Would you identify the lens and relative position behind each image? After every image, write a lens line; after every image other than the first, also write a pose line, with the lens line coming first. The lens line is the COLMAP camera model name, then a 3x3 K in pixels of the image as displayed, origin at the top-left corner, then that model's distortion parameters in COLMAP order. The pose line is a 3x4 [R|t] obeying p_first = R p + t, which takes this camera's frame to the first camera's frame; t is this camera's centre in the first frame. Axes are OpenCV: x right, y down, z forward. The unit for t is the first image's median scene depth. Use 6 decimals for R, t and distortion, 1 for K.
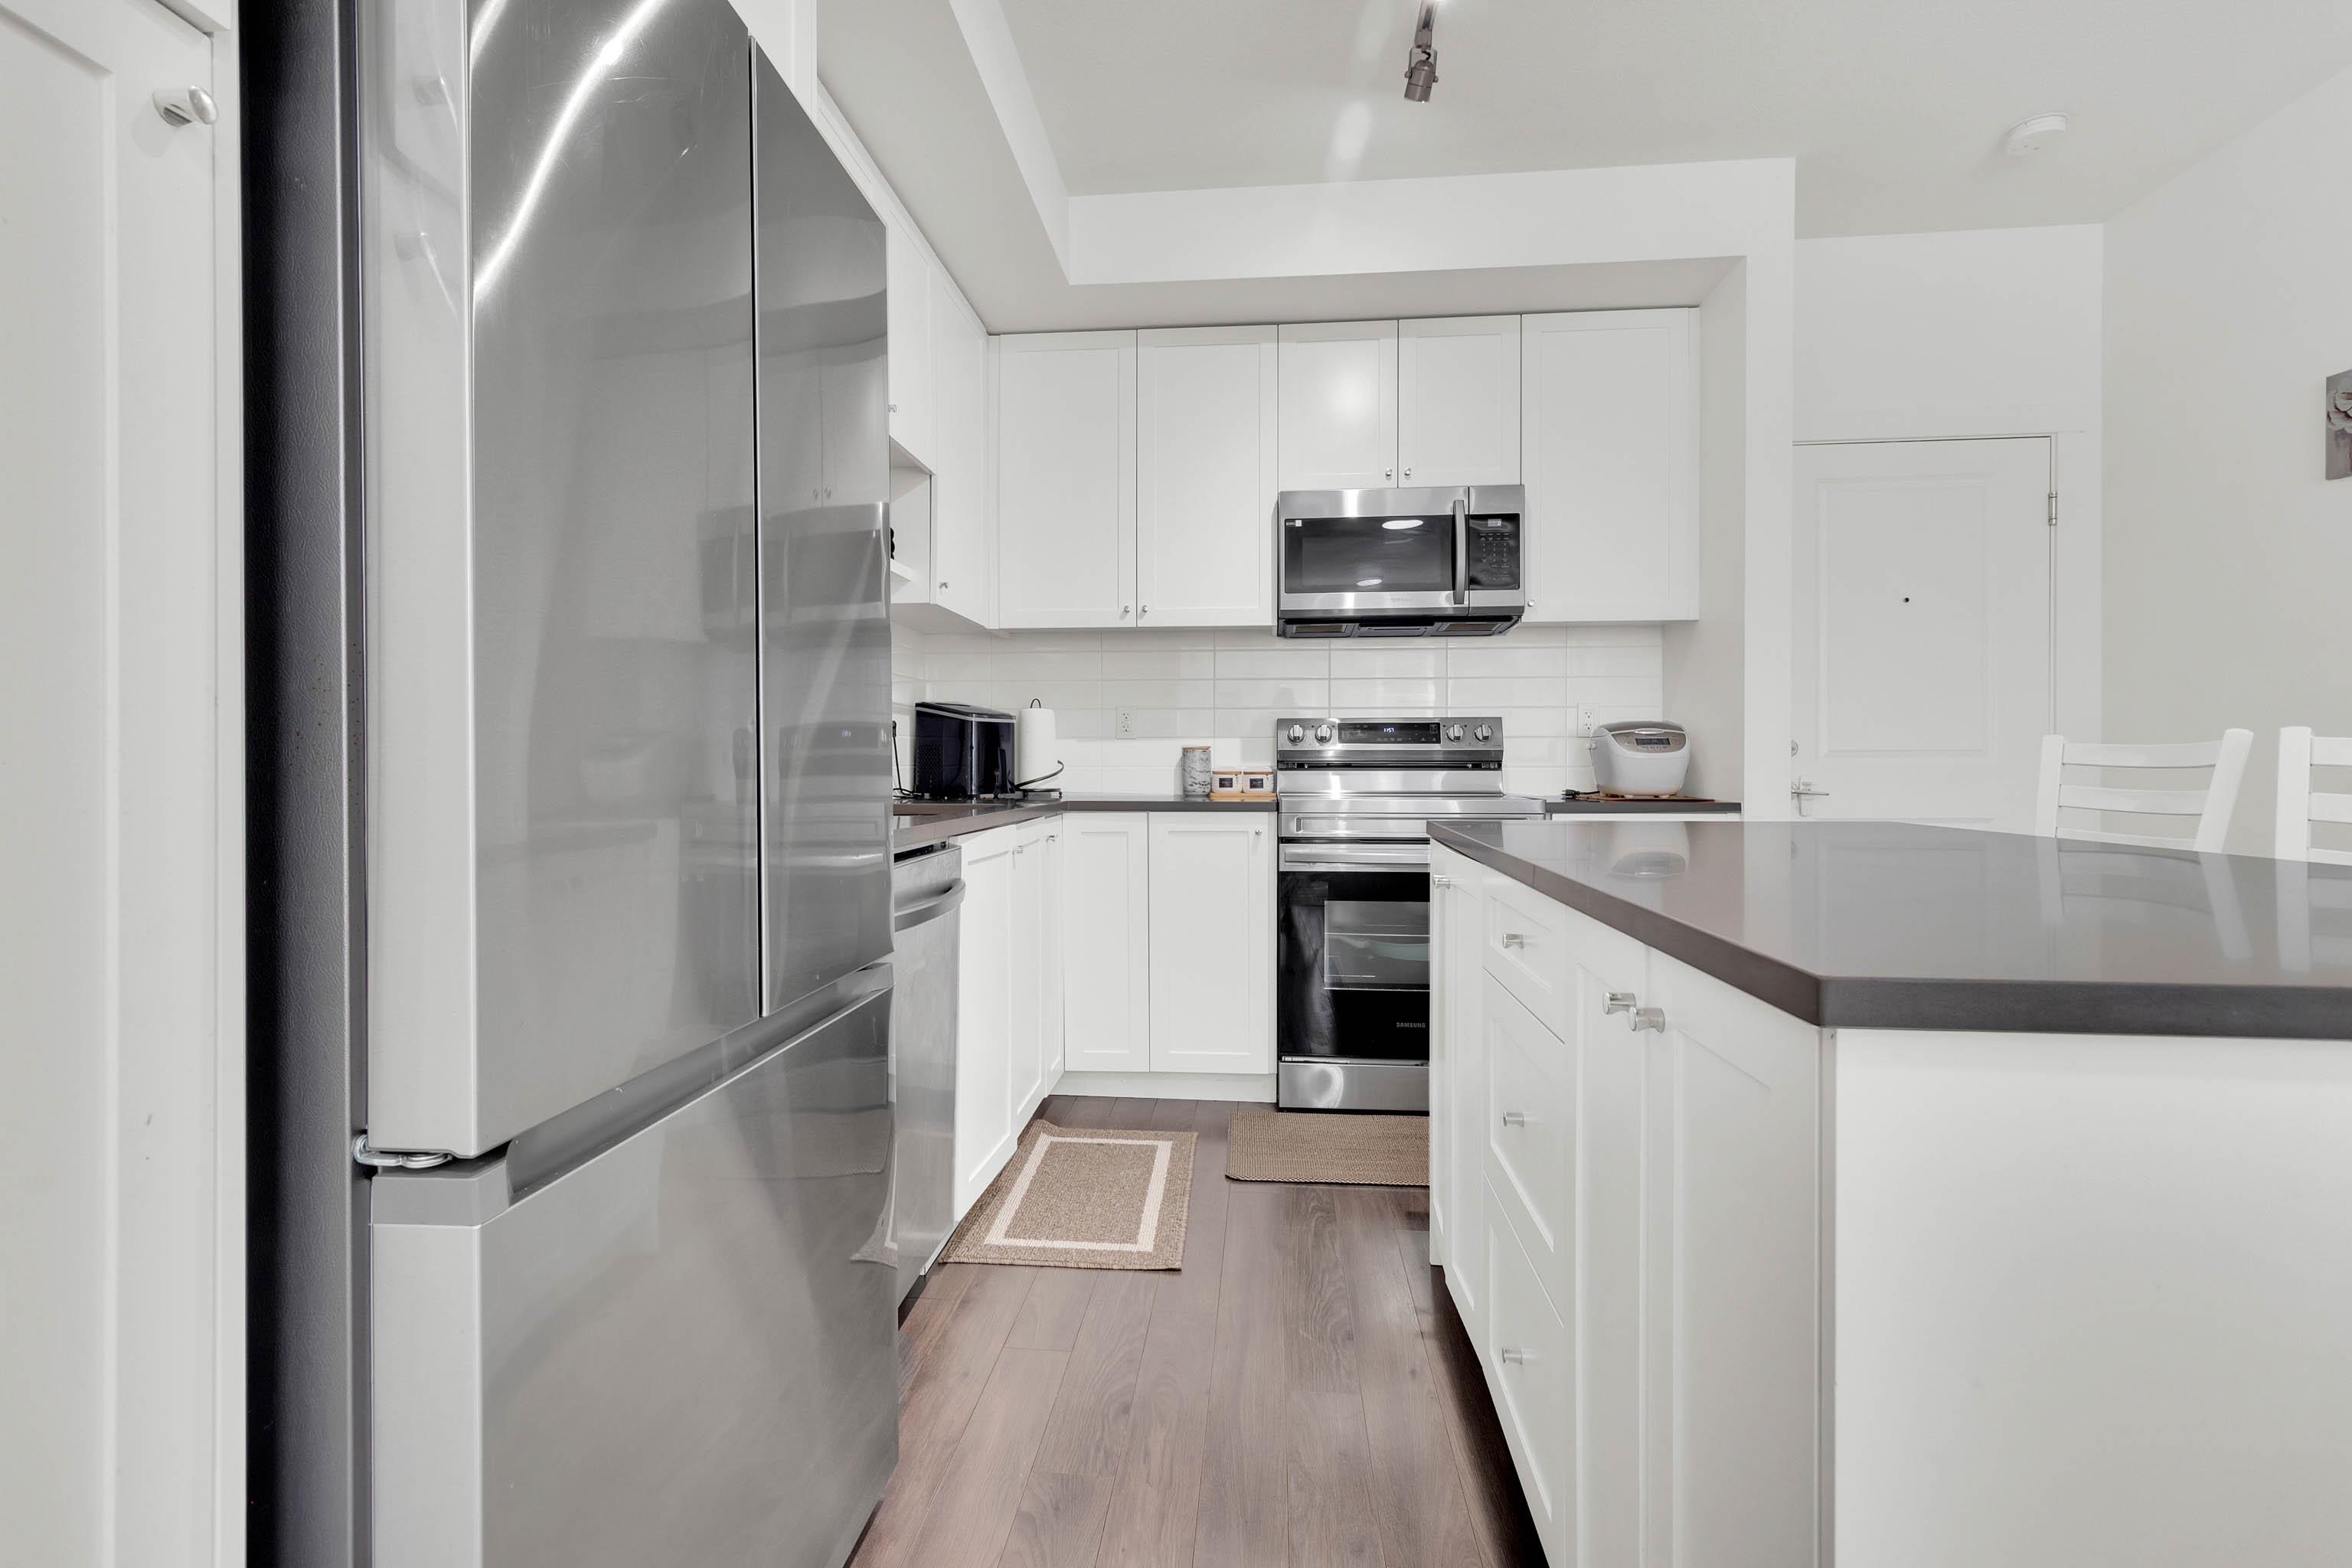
lens RADIAL K [[1132.7, 0, 1160.9], [0, 1132.7, 762.1], [0, 0, 1]] dist [0.001779, 0.000396]
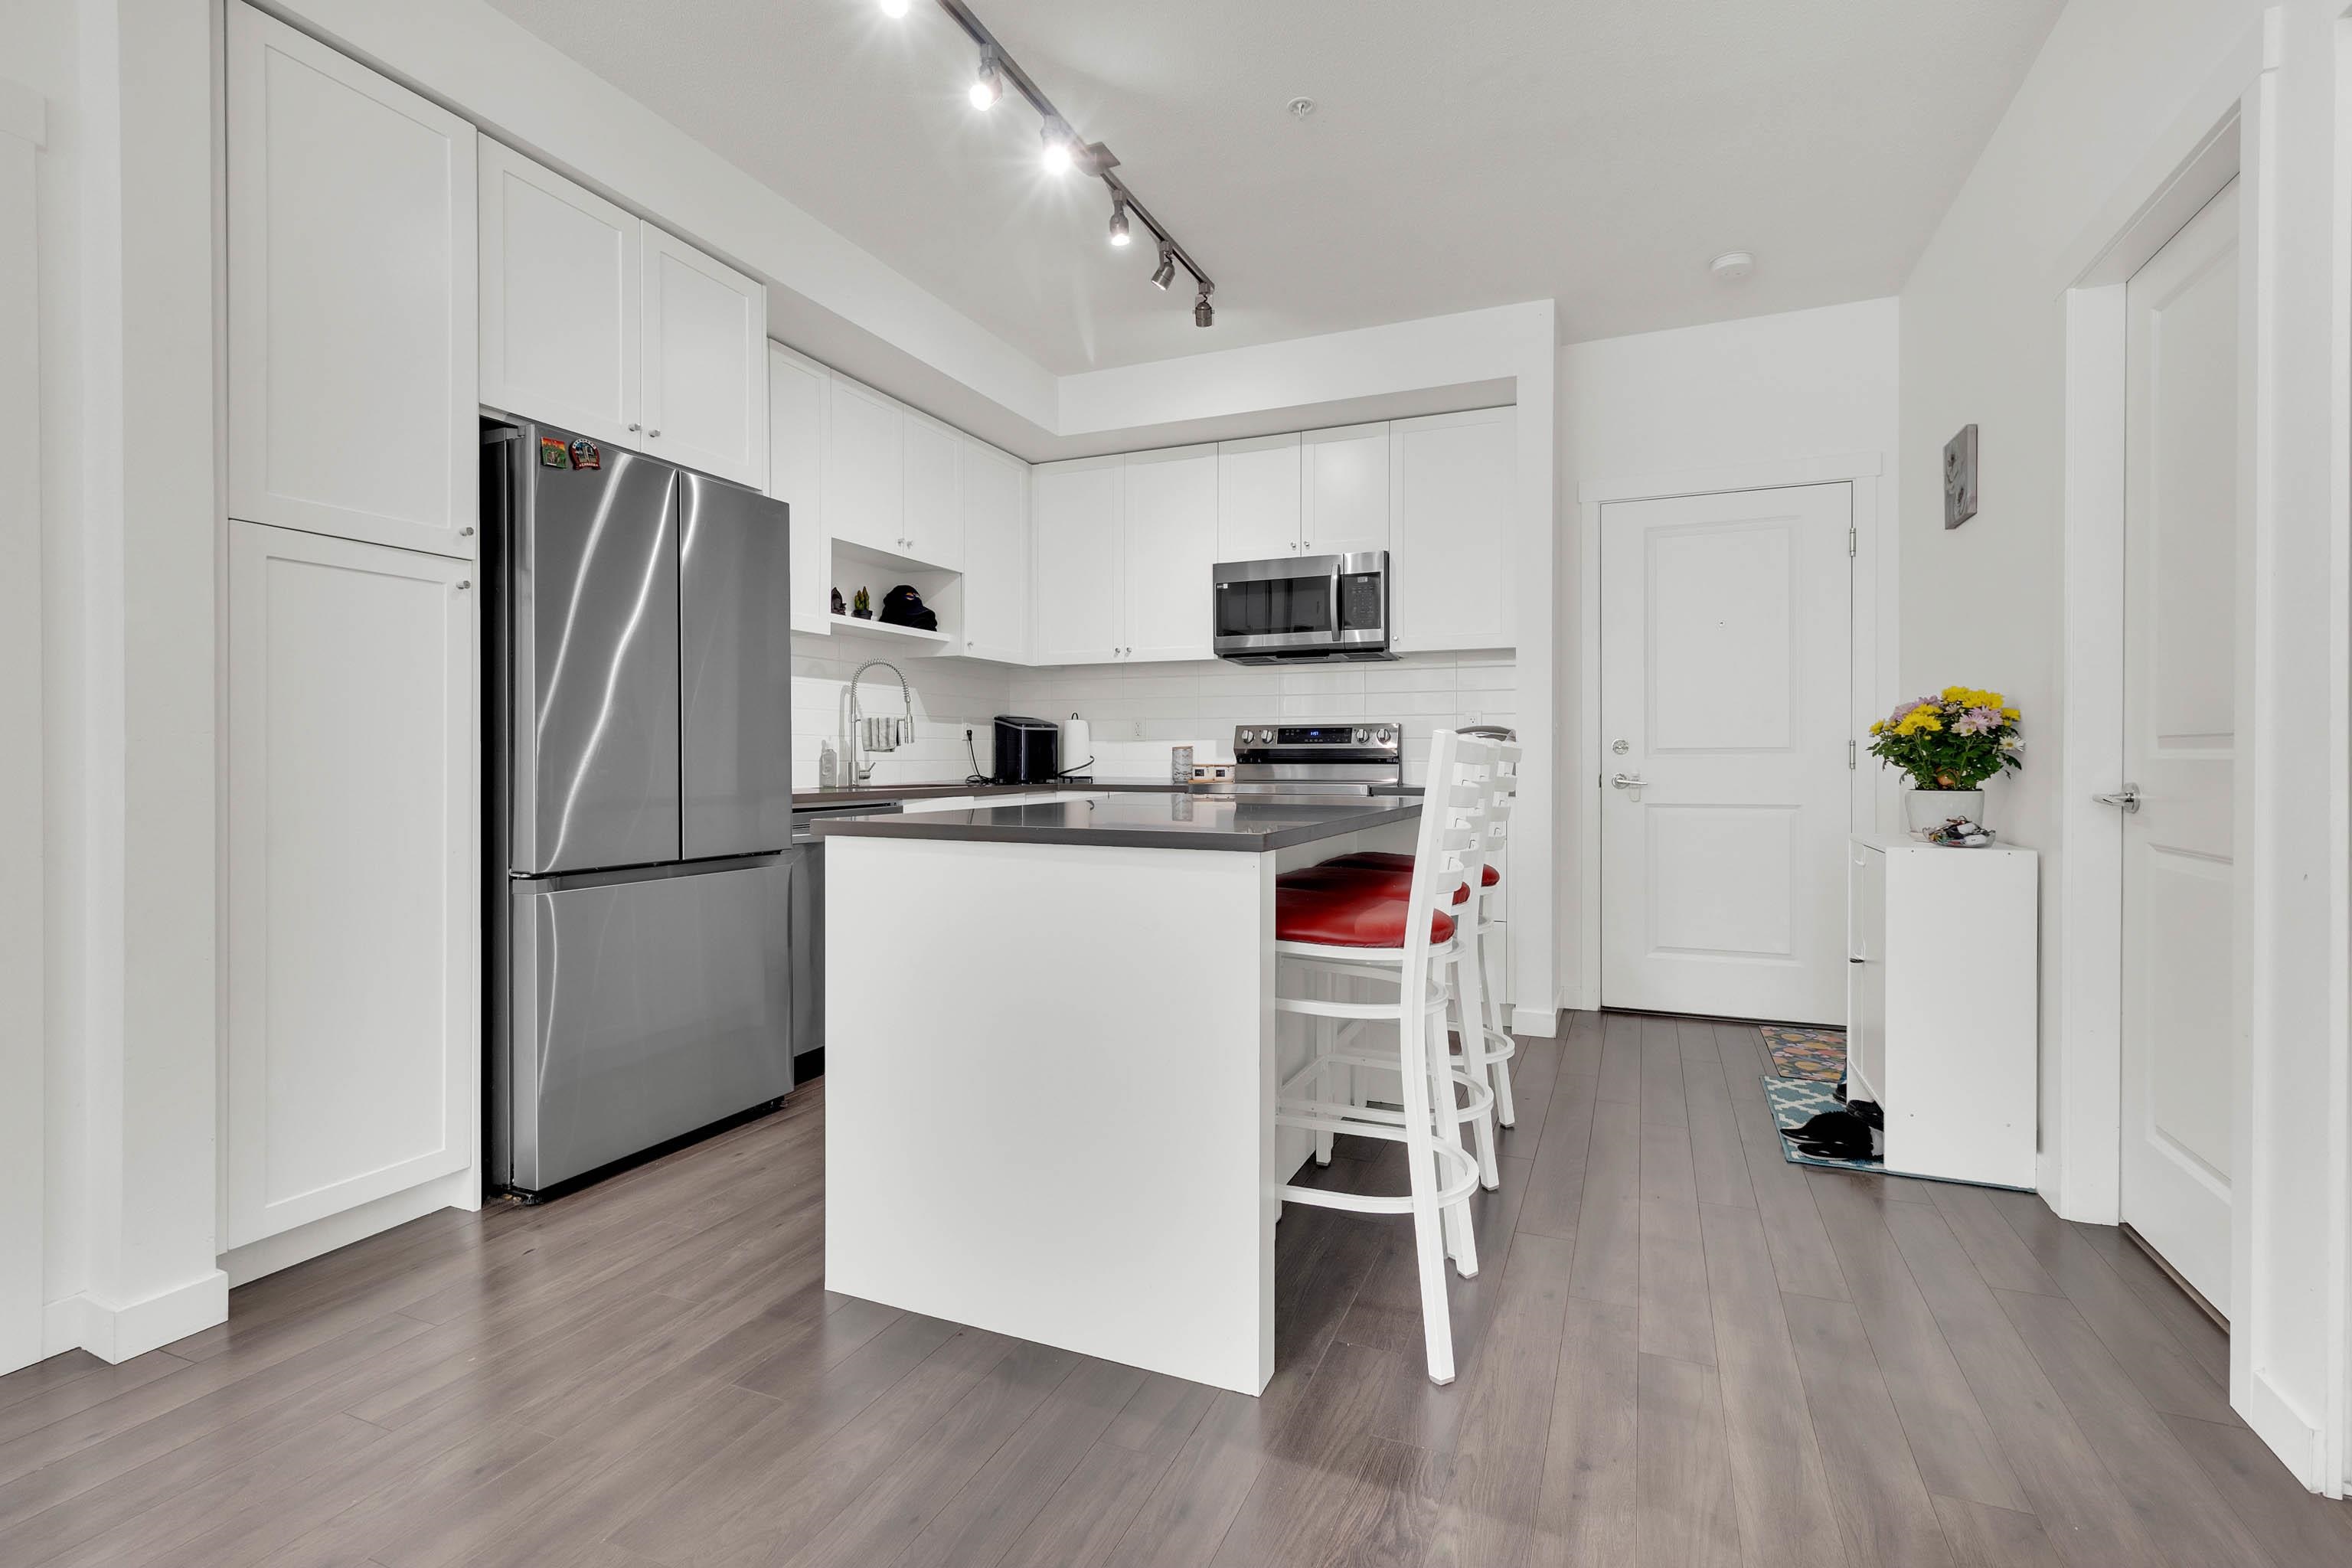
lens RADIAL K [[1132.7, 0, 1160.9], [0, 1132.7, 762.1], [0, 0, 1]] dist [0.001779, 0.000396]
pose [[0.953958, 0.000482, -0.299941, 0.446870], [0.000452, 0.999995, 0.003045, 0.001365], [0.299941, -0.003041, 0.953953, -0.339365]]
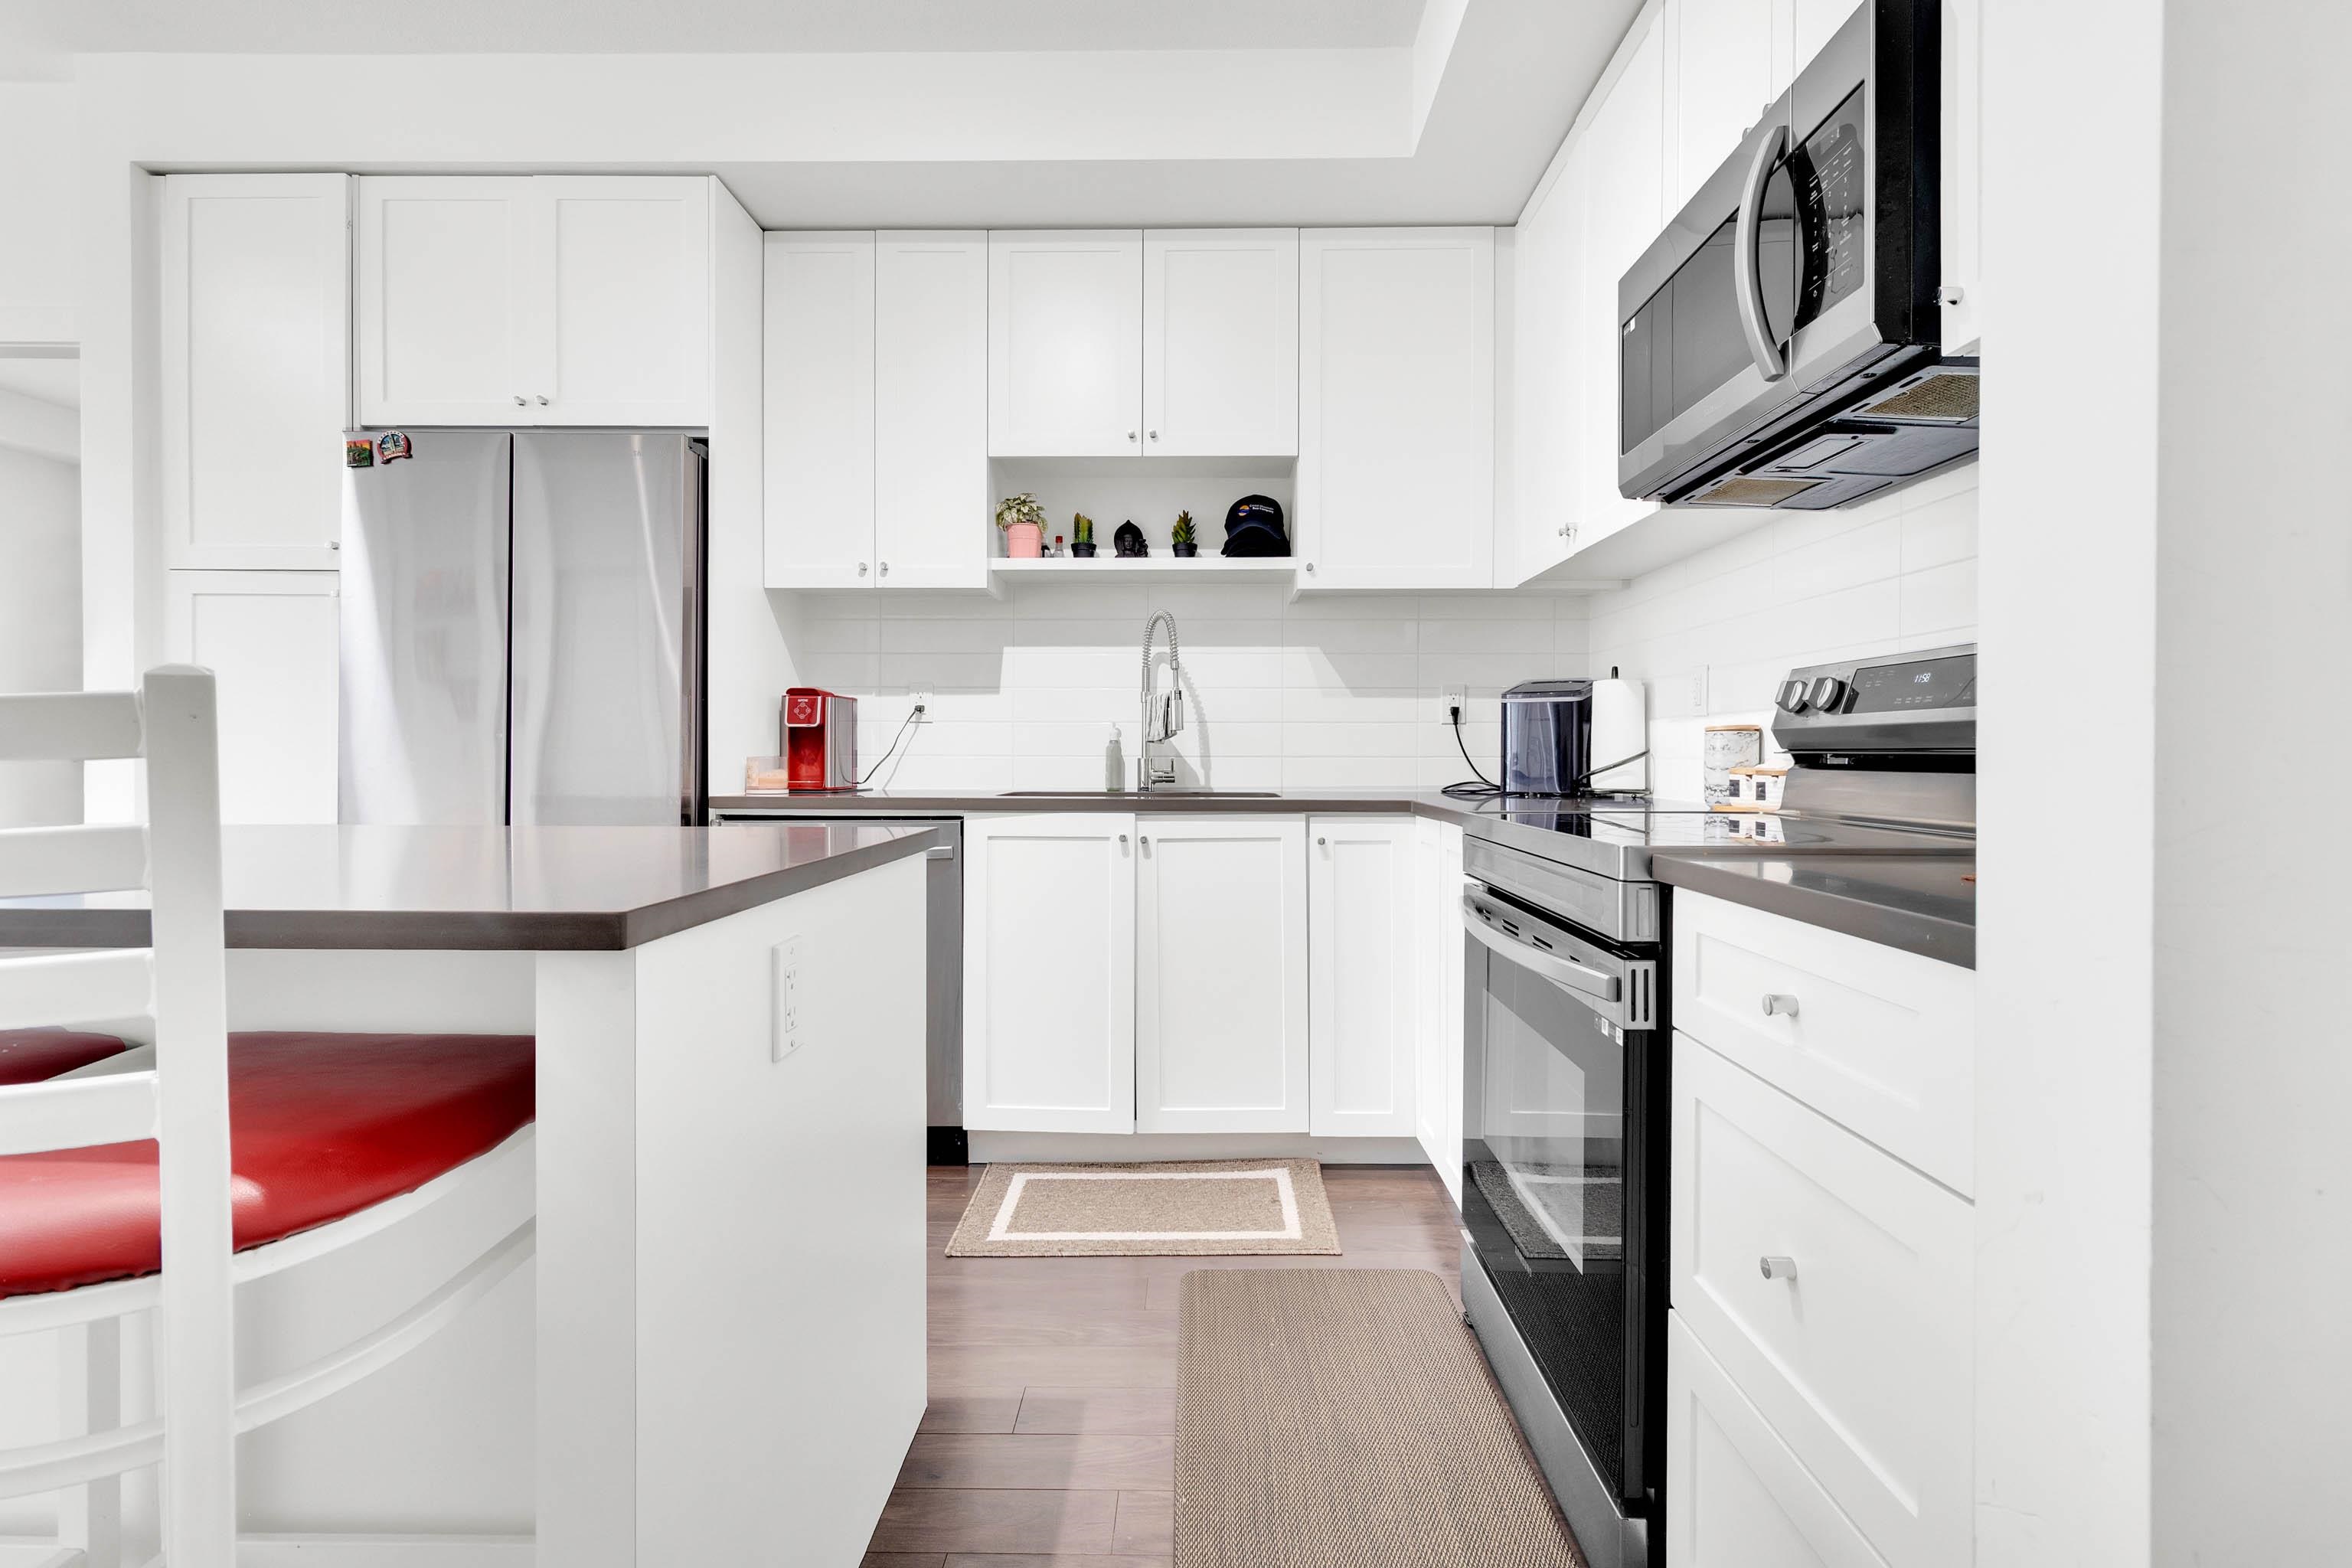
lens RADIAL K [[1092.8, 0, 1174.8], [0, 1092.8, 762.2], [0, 0, 1]] dist [0.000189, 0.000272]
pose [[0.077129, 0.009724, -0.996974, 0.628396], [-0.008254, 0.999924, 0.009115, 0.002415], [0.996987, 0.007526, 0.077204, 0.717173]]
